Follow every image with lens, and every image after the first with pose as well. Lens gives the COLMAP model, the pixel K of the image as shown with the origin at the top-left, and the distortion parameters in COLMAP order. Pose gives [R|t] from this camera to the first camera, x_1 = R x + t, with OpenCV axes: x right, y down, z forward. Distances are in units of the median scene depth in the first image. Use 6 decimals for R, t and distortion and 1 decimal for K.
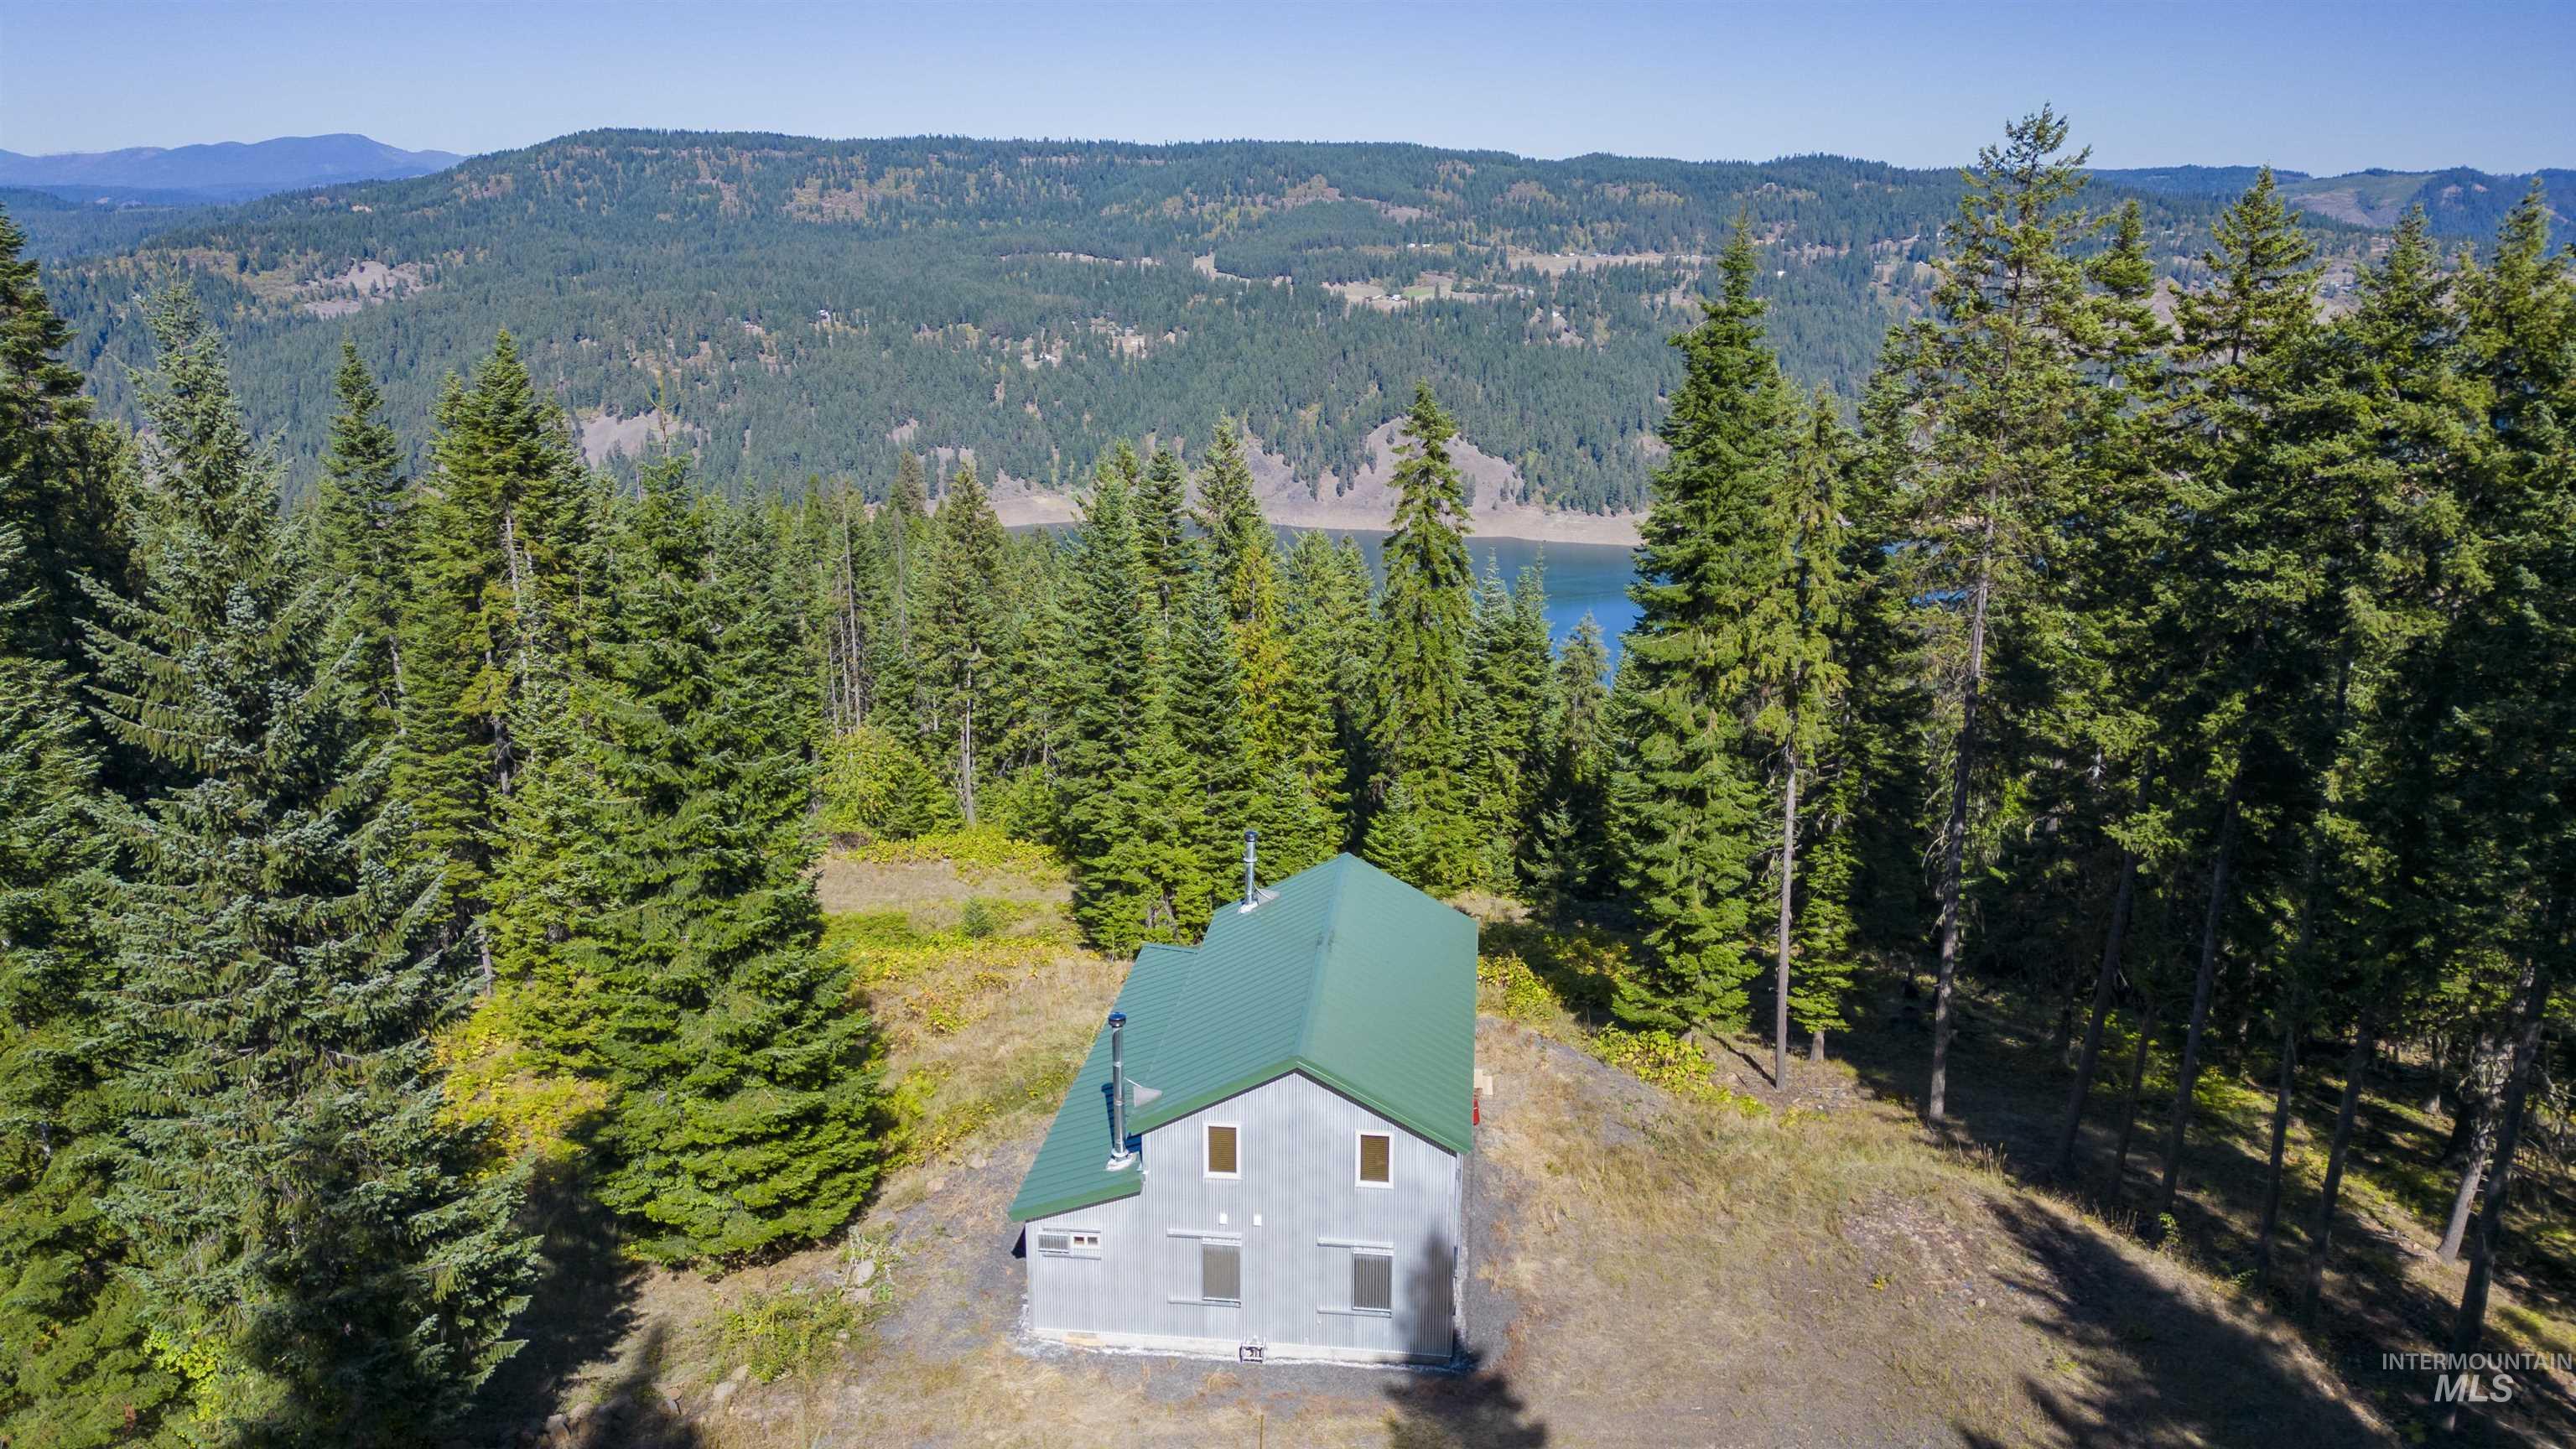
lens RADIAL K [[1830.6, 0, 1319.4], [0, 1830.6, 721.3], [0, 0, 1]] dist [0.038104, -0.001649]
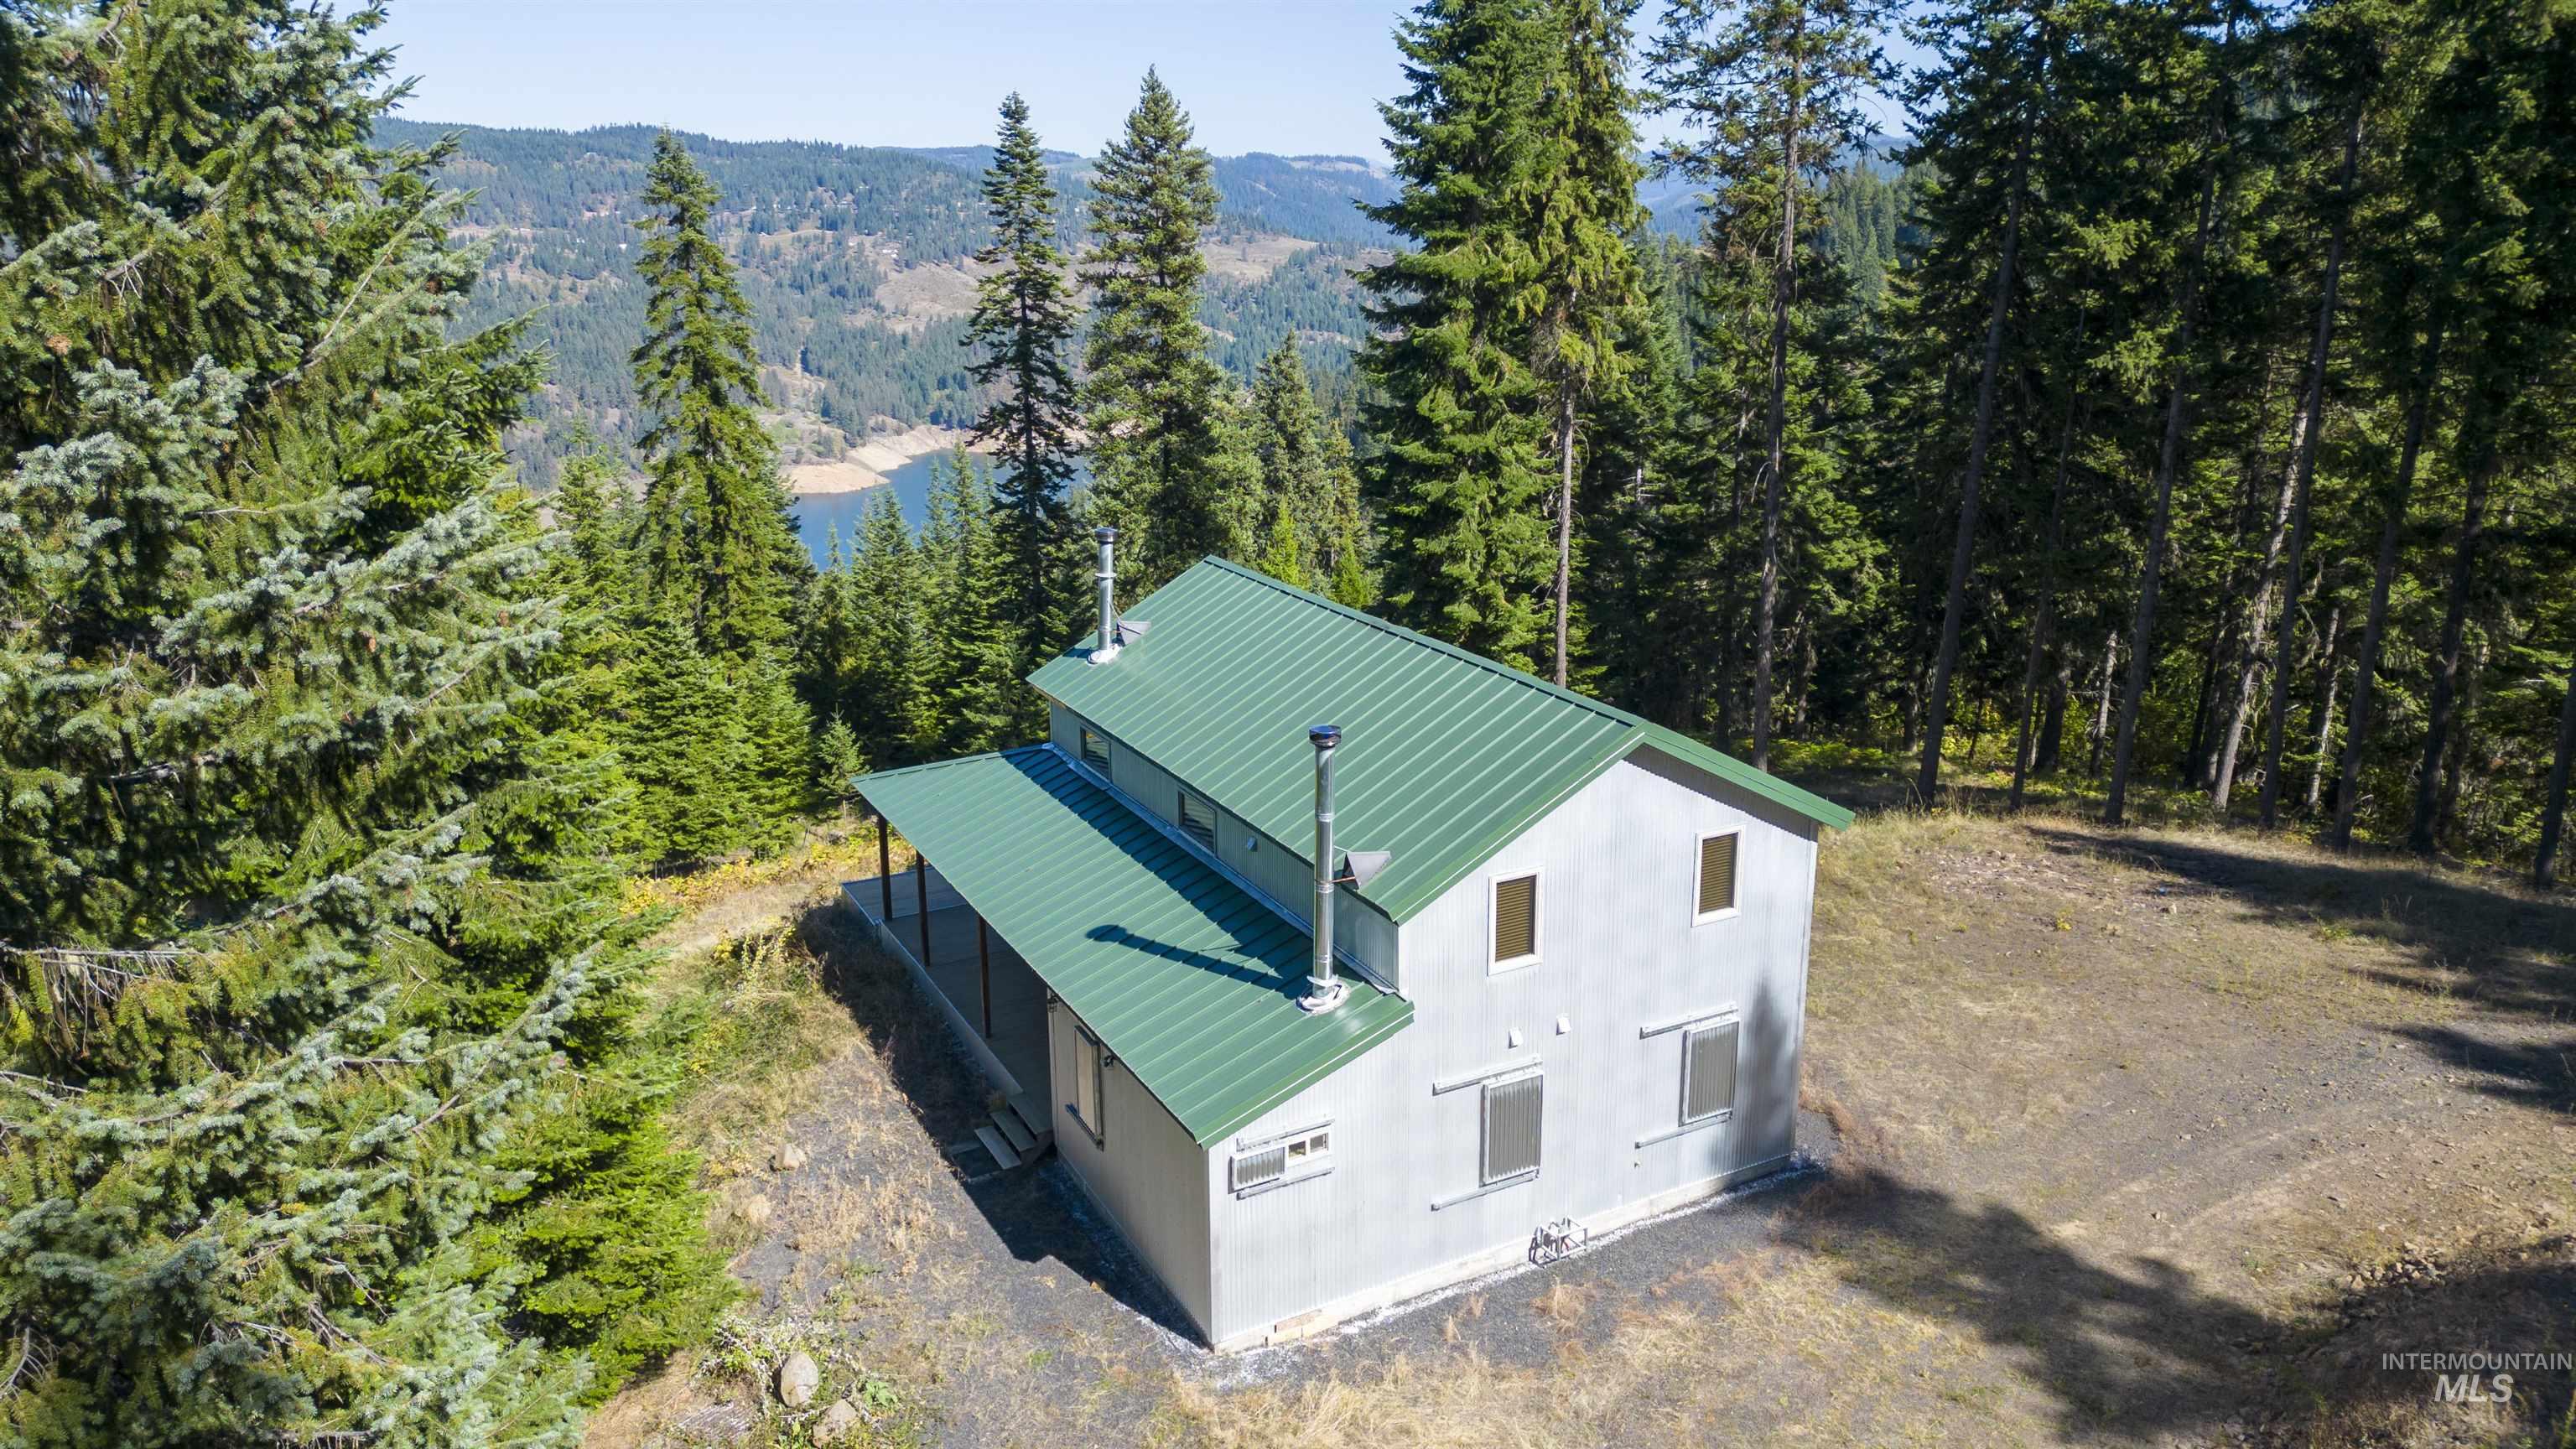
lens RADIAL K [[1830.6, 0, 1319.4], [0, 1830.6, 721.3], [0, 0, 1]] dist [0.038104, -0.001649]
pose [[0.830512, -0.167108, 0.531342, -0.386826], [0.159358, 0.985346, 0.060810, 0.121240], [-0.533718, 0.034170, 0.844972, 0.516593]]
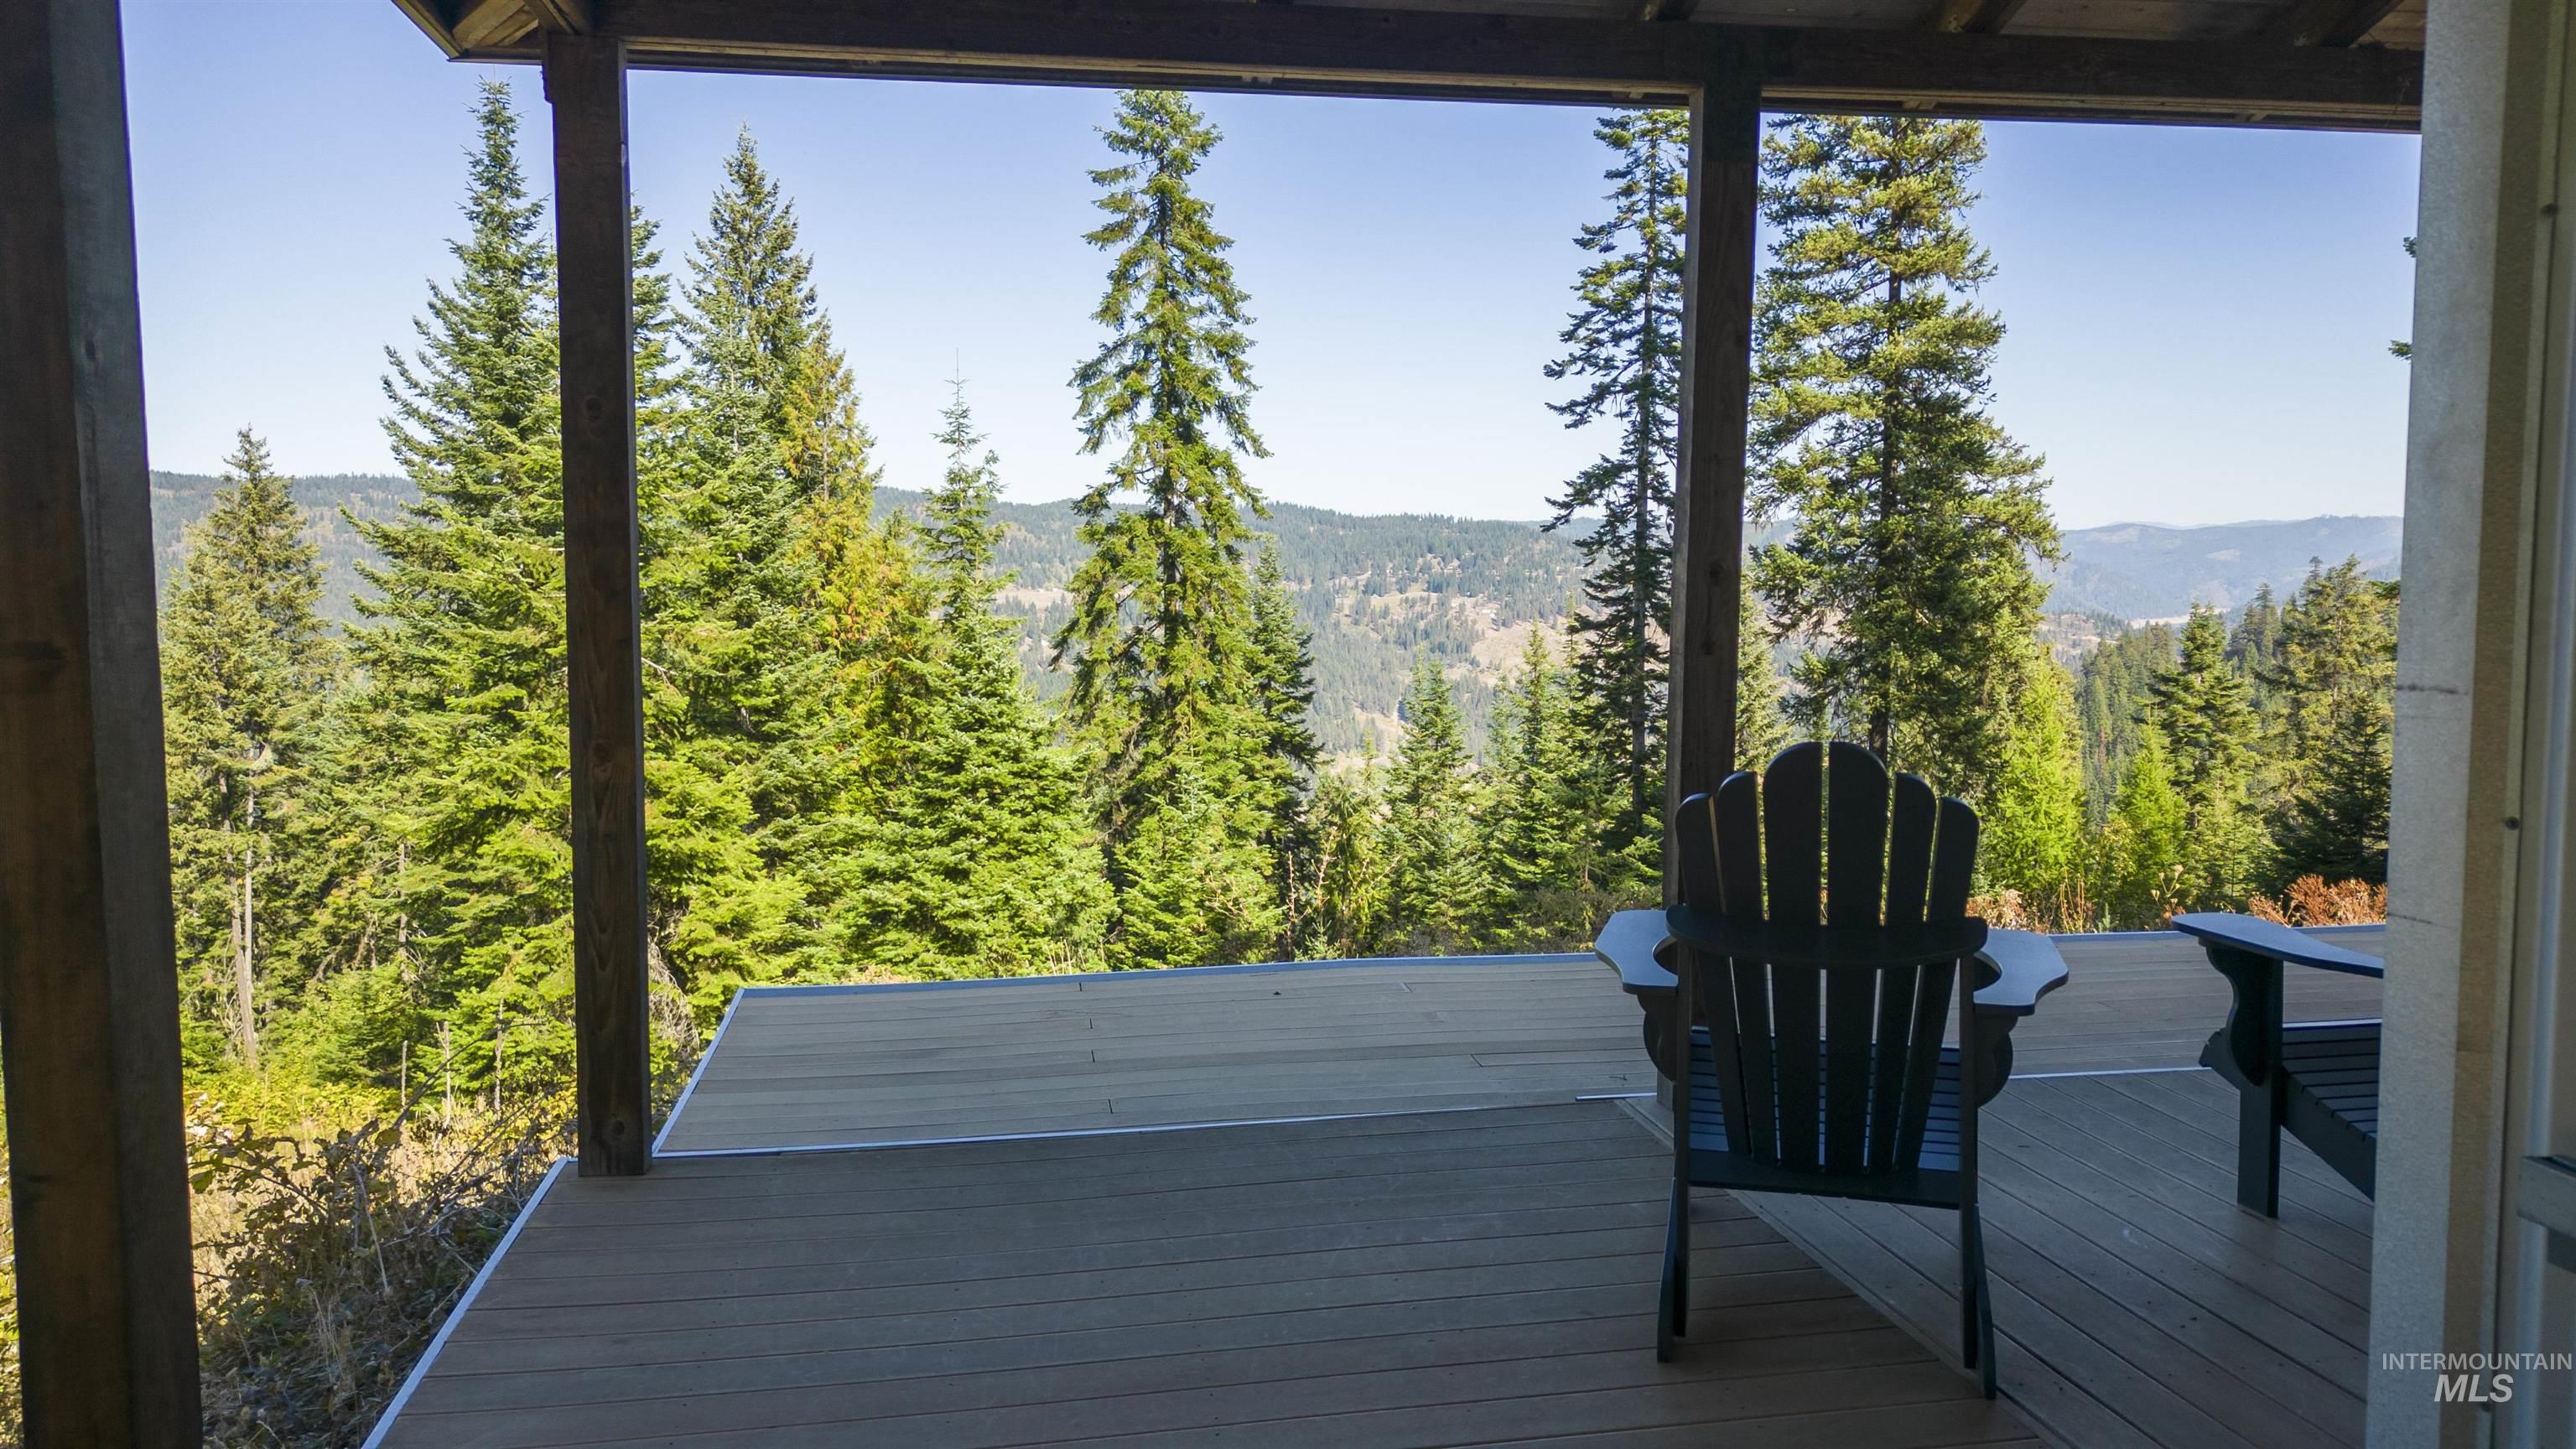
lens RADIAL K [[1829.6, 0, 1293.9], [0, 1829.6, 709.0], [0, 0, 1]] dist [0.102985, -0.000443]
pose [[0.965802, -0.030842, 0.257441, -0.107117], [0.077525, 0.981829, -0.173212, 0.226501], [-0.247421, 0.187247, 0.950643, 1.224836]]
